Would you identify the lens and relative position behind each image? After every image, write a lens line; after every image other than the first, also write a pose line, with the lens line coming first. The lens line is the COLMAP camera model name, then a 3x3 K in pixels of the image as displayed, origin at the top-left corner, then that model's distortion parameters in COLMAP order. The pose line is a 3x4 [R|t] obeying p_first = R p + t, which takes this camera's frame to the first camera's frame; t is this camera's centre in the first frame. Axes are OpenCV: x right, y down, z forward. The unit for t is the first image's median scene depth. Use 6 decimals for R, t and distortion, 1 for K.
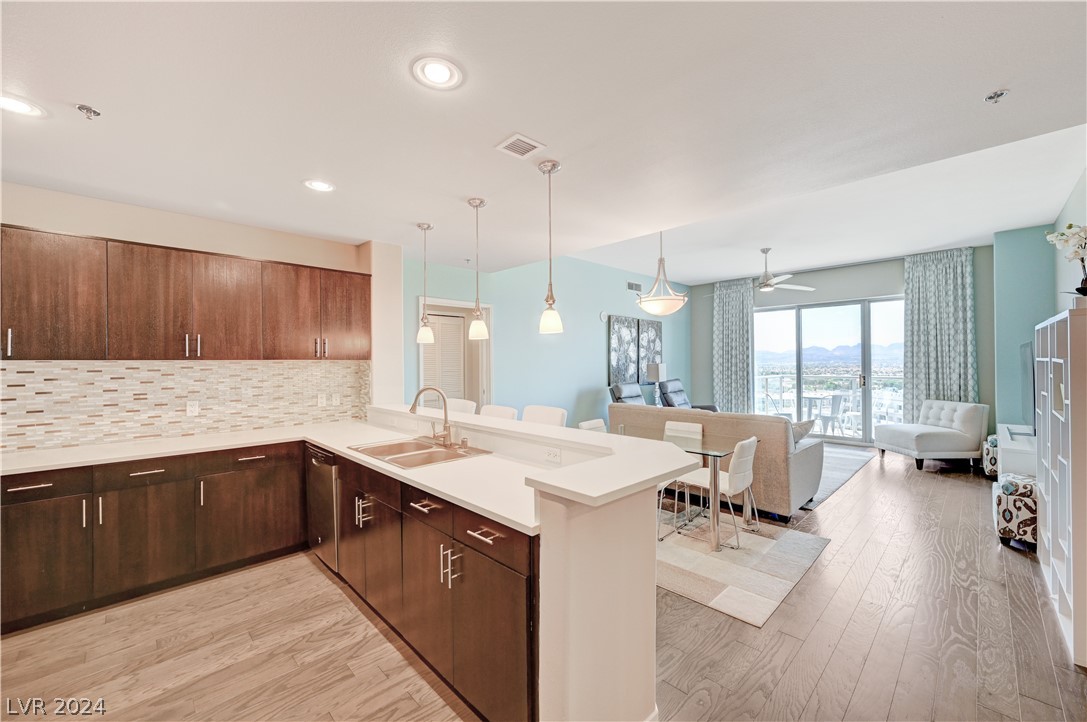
lens RADIAL K [[427.6, 0, 548.0], [0, 427.6, 361.7], [0, 0, 1]] dist [0.000110, -0.000090]
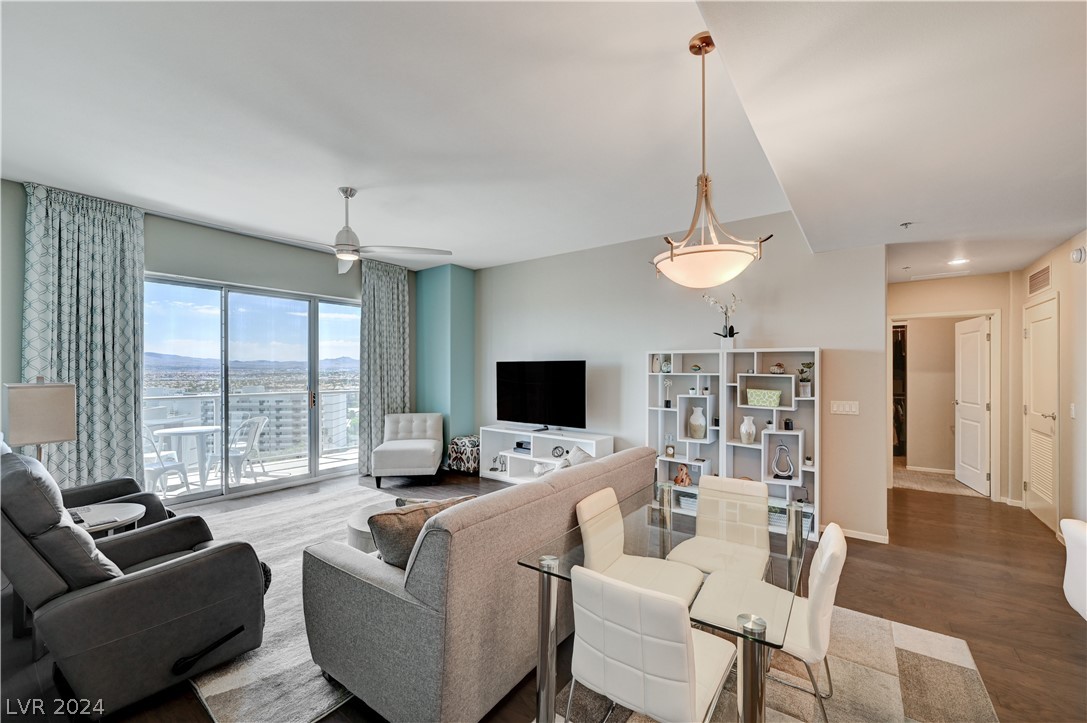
lens RADIAL K [[432.3, 0, 545.0], [0, 432.3, 369.8], [0, 0, 1]] dist [0.000562, 0.000240]
pose [[-0.156471, 0.007758, 0.987652, -0.135807], [-0.000253, 0.999969, -0.007895, -0.004018], [-0.987683, -0.001485, -0.156464, 0.800322]]
